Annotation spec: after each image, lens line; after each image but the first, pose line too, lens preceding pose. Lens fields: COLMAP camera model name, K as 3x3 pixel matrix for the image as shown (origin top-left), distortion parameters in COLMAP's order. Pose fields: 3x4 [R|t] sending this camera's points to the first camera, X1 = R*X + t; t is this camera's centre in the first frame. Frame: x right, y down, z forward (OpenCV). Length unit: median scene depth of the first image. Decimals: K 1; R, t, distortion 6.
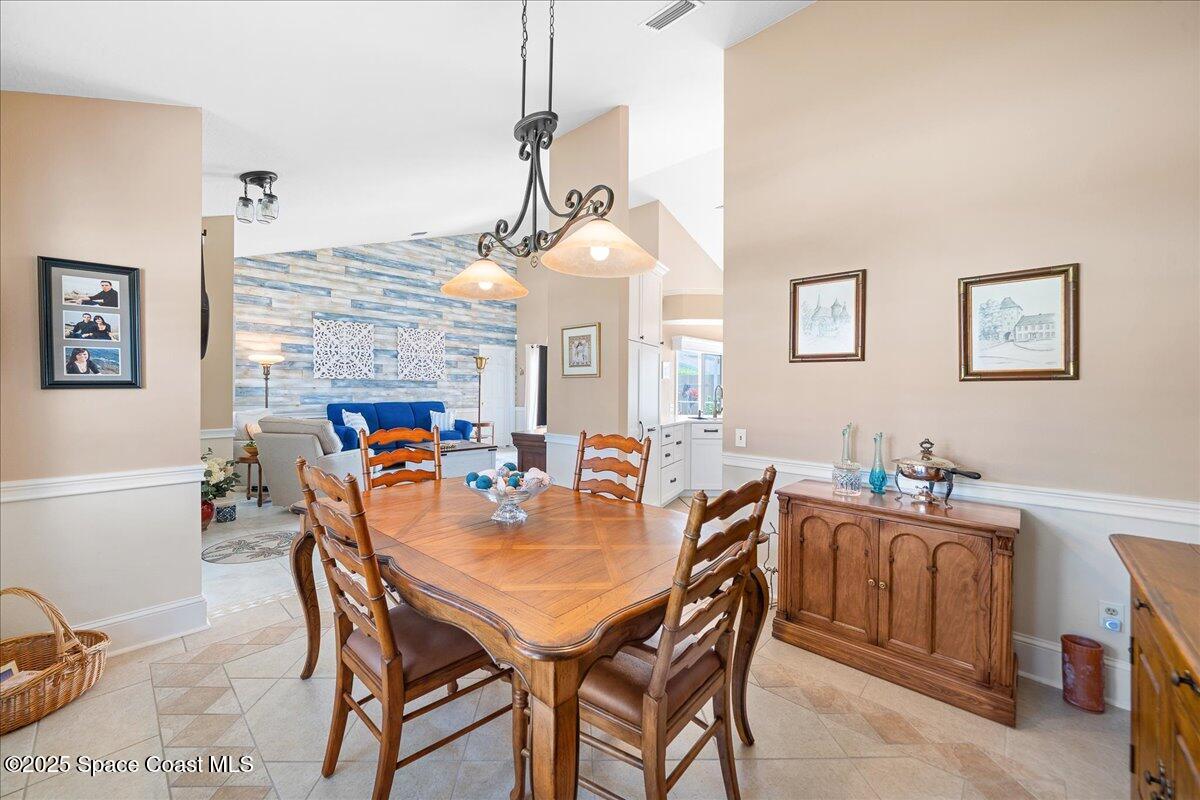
lens RADIAL K [[462.9, 0, 581.5], [0, 462.9, 389.4], [0, 0, 1]] dist [0.003716, 0.000687]
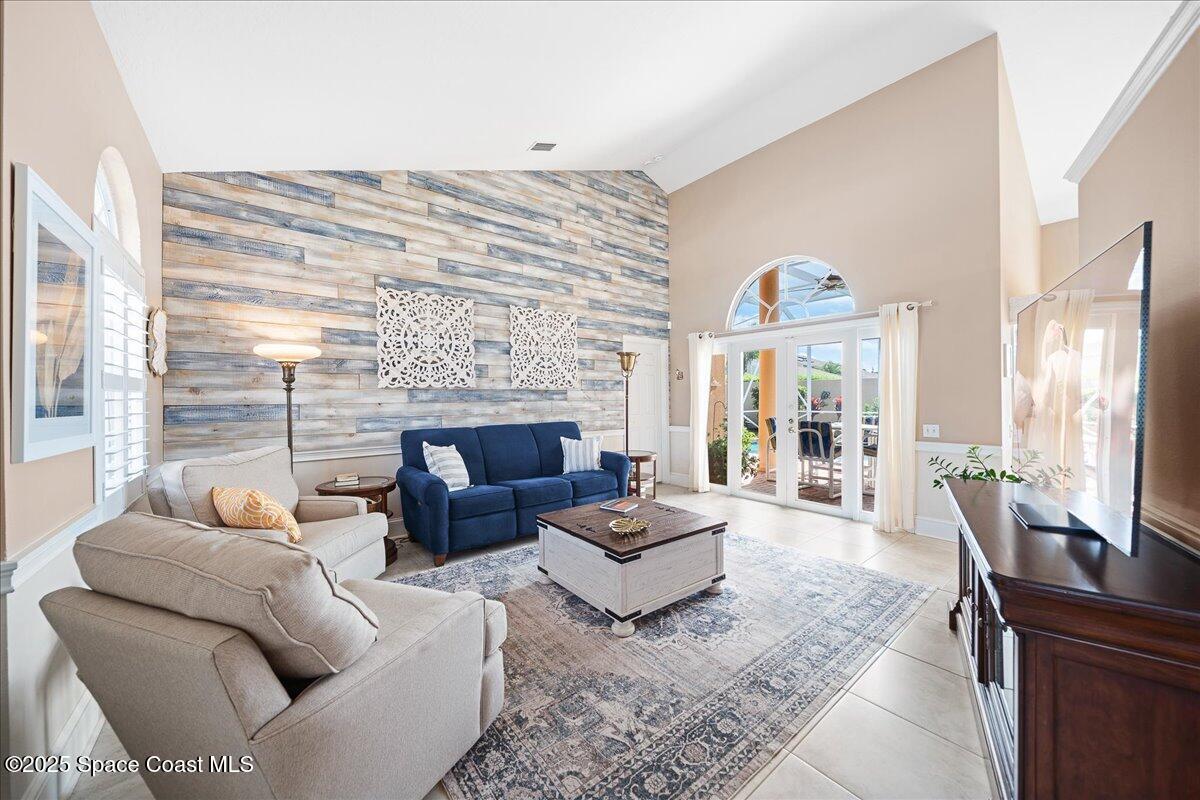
lens RADIAL K [[413.4, 0, 601.7], [0, 413.4, 396.1], [0, 0, 1]] dist [0.002120, -0.000020]
pose [[0.993847, -0.013202, -0.109975, -0.217206], [0.012754, 0.999907, -0.004782, -0.006552], [0.110028, 0.003350, 0.993923, 0.465176]]
